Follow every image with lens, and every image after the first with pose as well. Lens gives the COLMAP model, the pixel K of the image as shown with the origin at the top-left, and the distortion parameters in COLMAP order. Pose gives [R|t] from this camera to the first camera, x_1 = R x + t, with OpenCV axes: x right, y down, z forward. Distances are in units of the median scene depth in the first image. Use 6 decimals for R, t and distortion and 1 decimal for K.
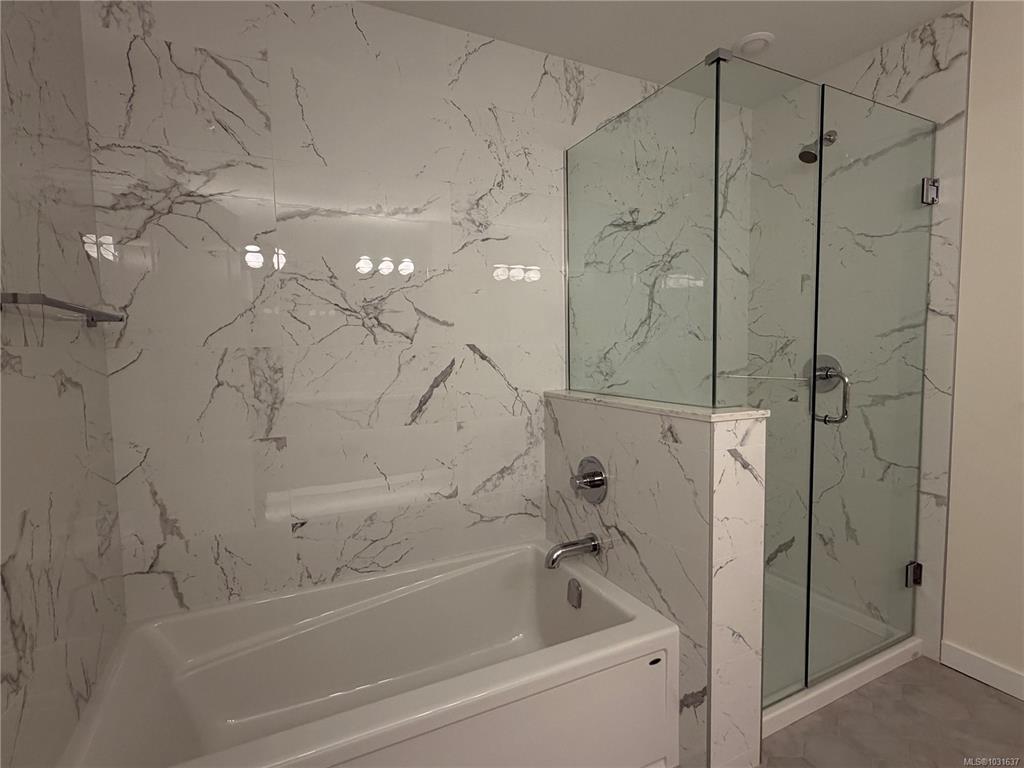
lens RADIAL K [[510.0, 0, 513.7], [0, 510.0, 384.4], [0, 0, 1]] dist [-0.000351, -0.000750]
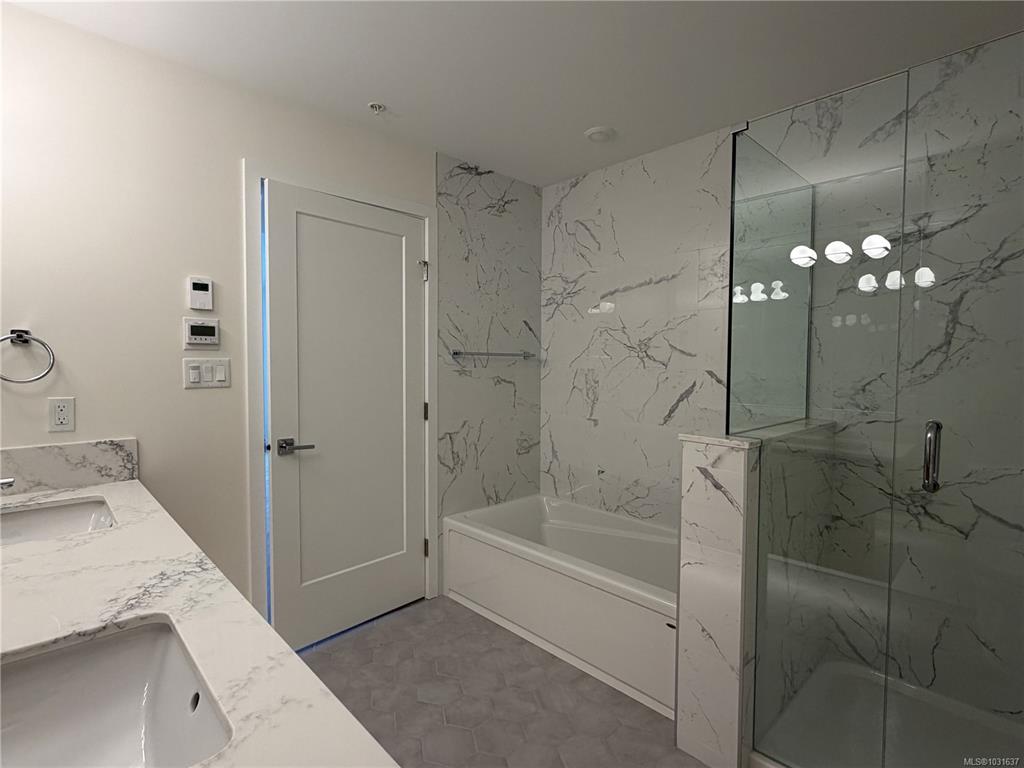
lens RADIAL K [[510.0, 0, 512.9], [0, 510.0, 383.8], [0, 0, 1]] dist [-0.000351, -0.000750]
pose [[0.300872, 0.056497, -0.951990, 1.085921], [-0.081418, 0.996121, 0.033384, -0.053527], [0.950183, 0.067465, 0.304305, 0.164029]]
